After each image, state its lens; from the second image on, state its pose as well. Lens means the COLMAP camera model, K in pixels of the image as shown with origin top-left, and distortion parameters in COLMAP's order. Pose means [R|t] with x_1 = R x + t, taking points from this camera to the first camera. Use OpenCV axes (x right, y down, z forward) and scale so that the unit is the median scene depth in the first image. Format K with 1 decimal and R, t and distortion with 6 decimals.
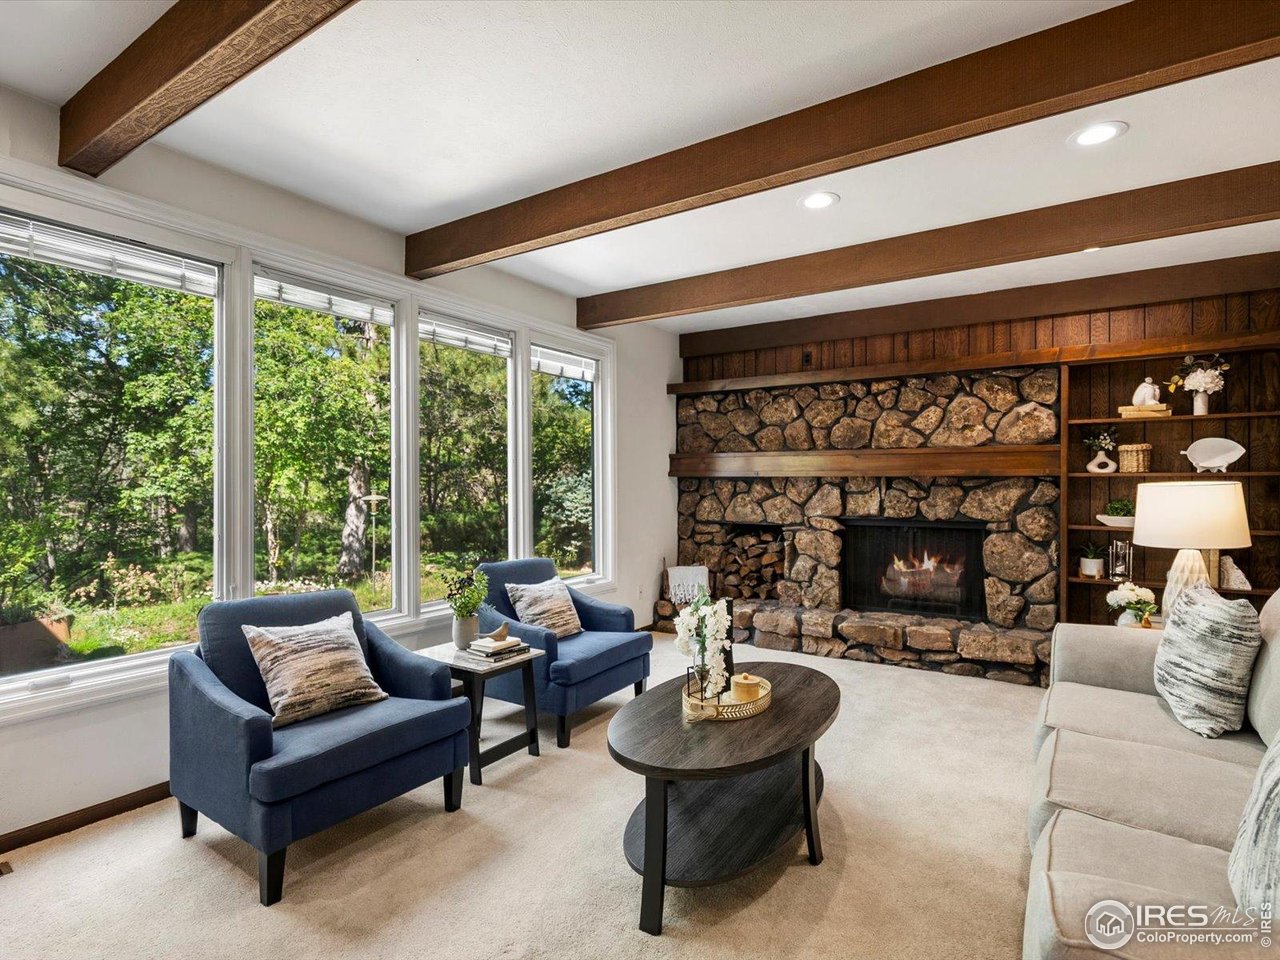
lens RADIAL K [[650.3, 0, 641.6], [0, 650.3, 487.7], [0, 0, 1]] dist [-0.002789, 0.000176]
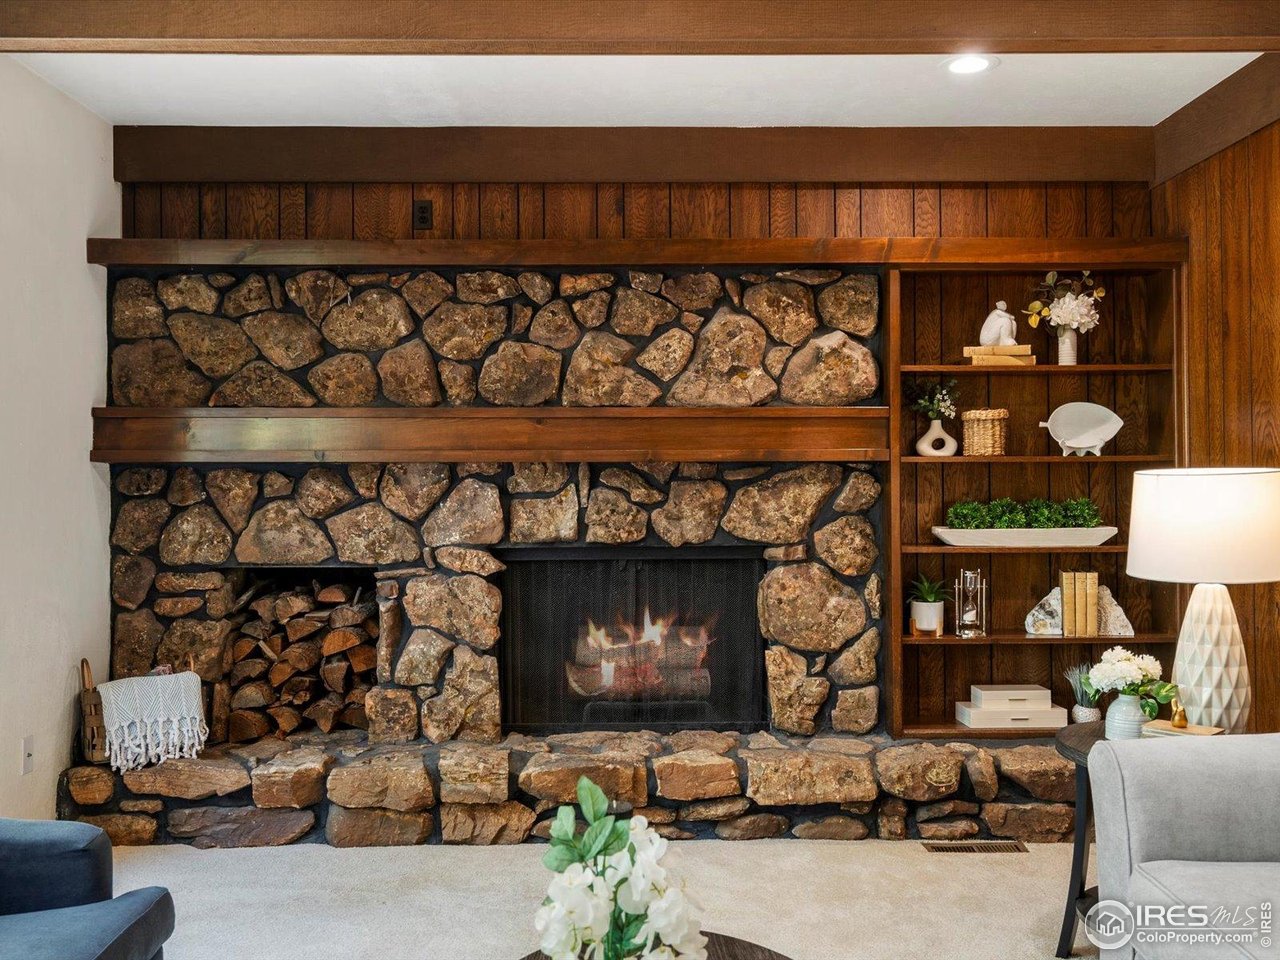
lens RADIAL K [[1160.6, 0, 639.5], [0, 1160.6, 468.8], [0, 0, 1]] dist [0.005430, 0.013123]
pose [[0.833230, 0.000993, 0.552926, -0.094846], [0.008836, 0.999847, -0.015112, 0.001844], [-0.552856, 0.017477, 0.833093, 0.236609]]
